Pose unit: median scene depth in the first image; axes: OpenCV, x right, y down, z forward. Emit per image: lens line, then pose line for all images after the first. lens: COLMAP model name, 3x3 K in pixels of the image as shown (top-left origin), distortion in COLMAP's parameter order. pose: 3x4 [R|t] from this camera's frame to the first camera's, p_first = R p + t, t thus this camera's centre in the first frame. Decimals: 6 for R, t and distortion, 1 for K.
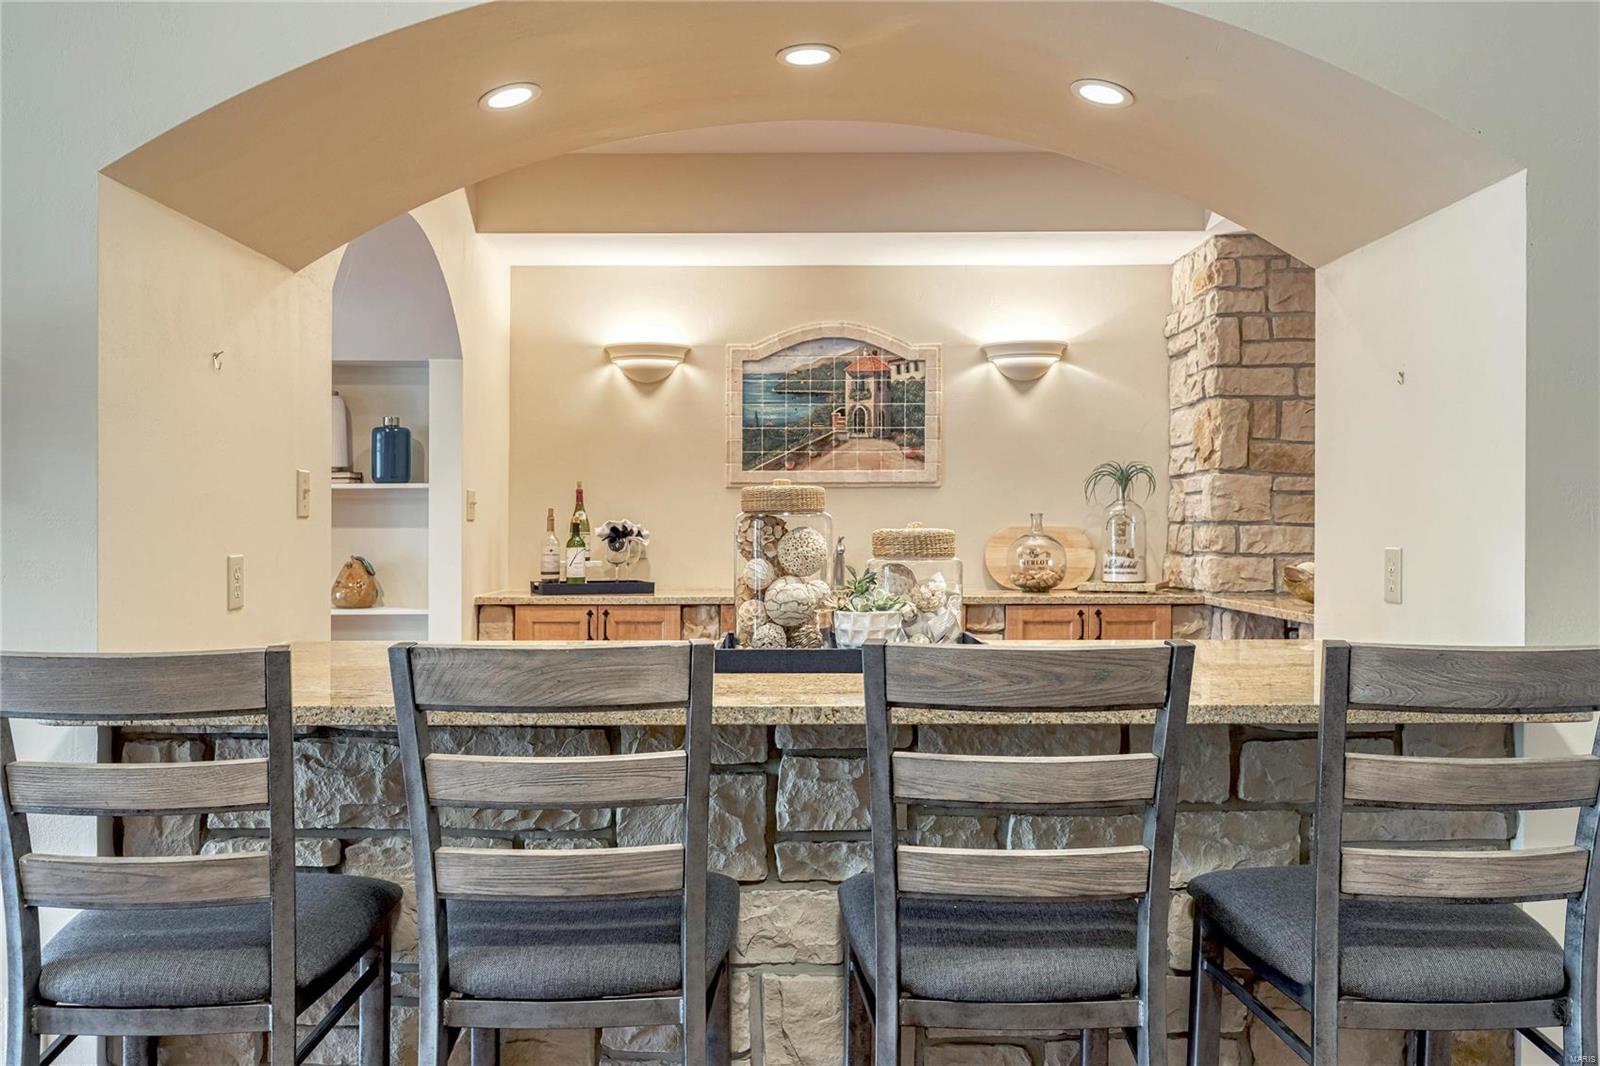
lens RADIAL K [[1322.2, 0, 799.1], [0, 1322.2, 536.5], [0, 0, 1]] dist [0.011113, -0.003264]
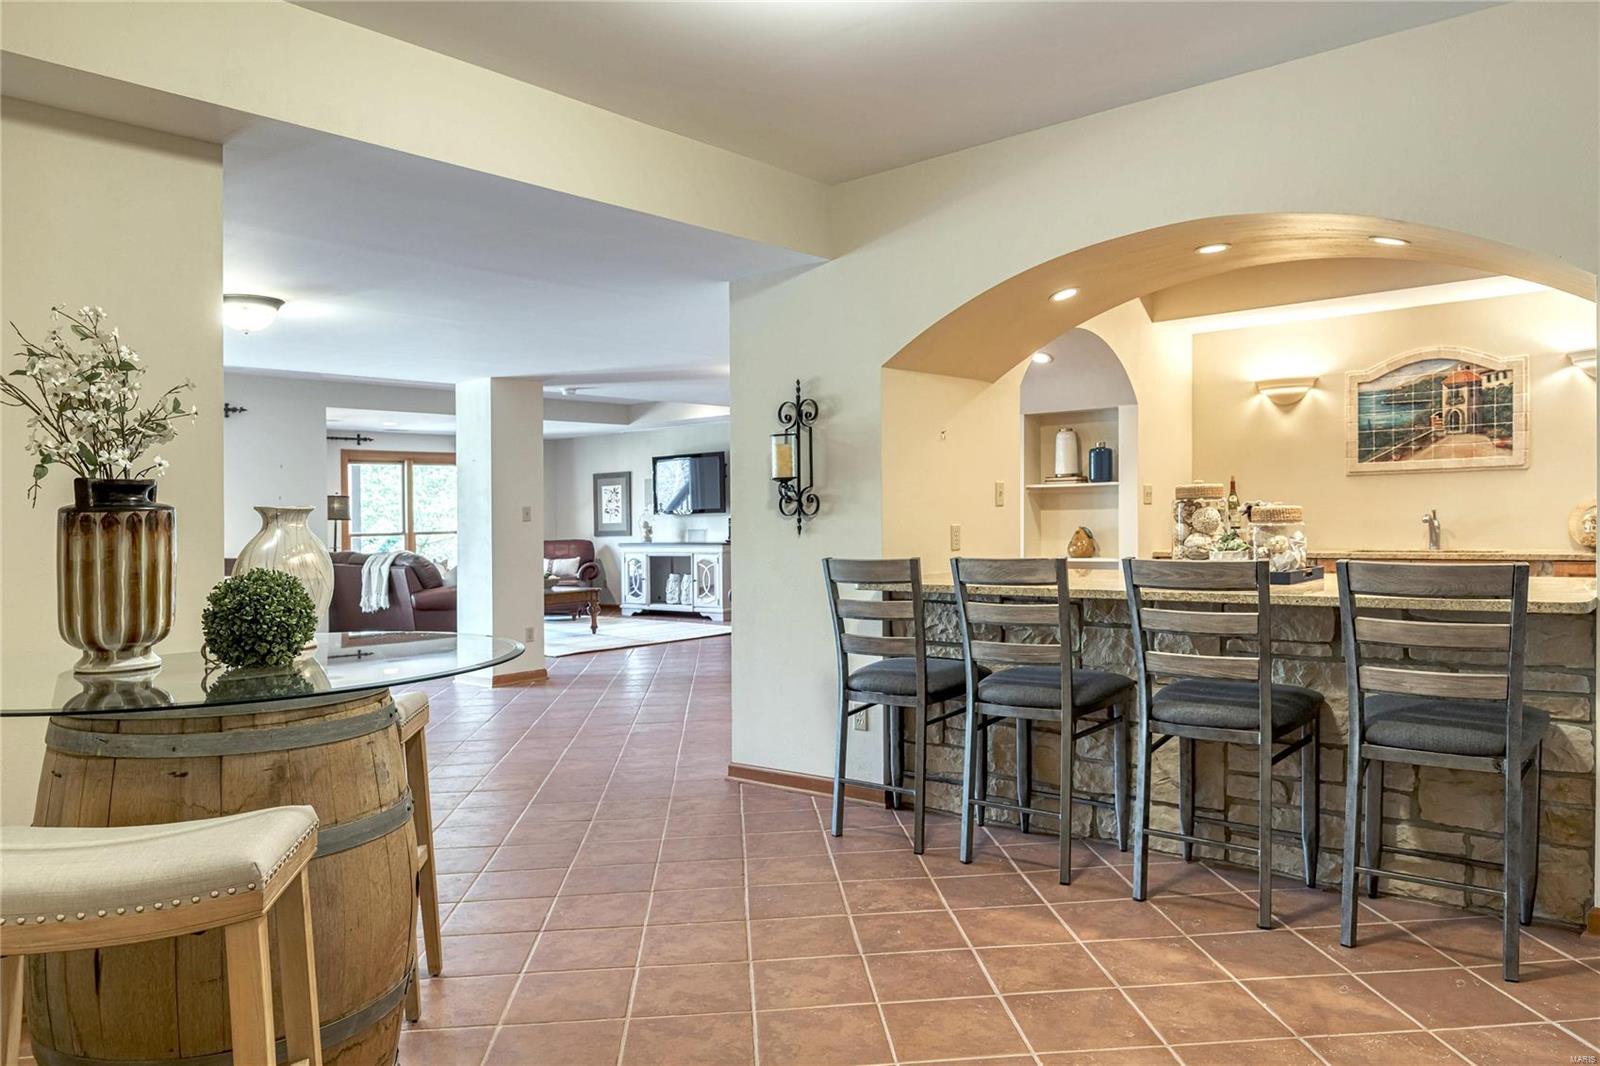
lens RADIAL K [[1113.5, 0, 823.3], [0, 1113.5, 447.2], [0, 0, 1]] dist [0.002827, -0.011959]
pose [[0.768321, -0.053285, -0.637843, 0.269245], [0.014421, 0.997717, -0.065977, 0.002478], [0.639902, 0.041493, 0.767335, -0.247964]]
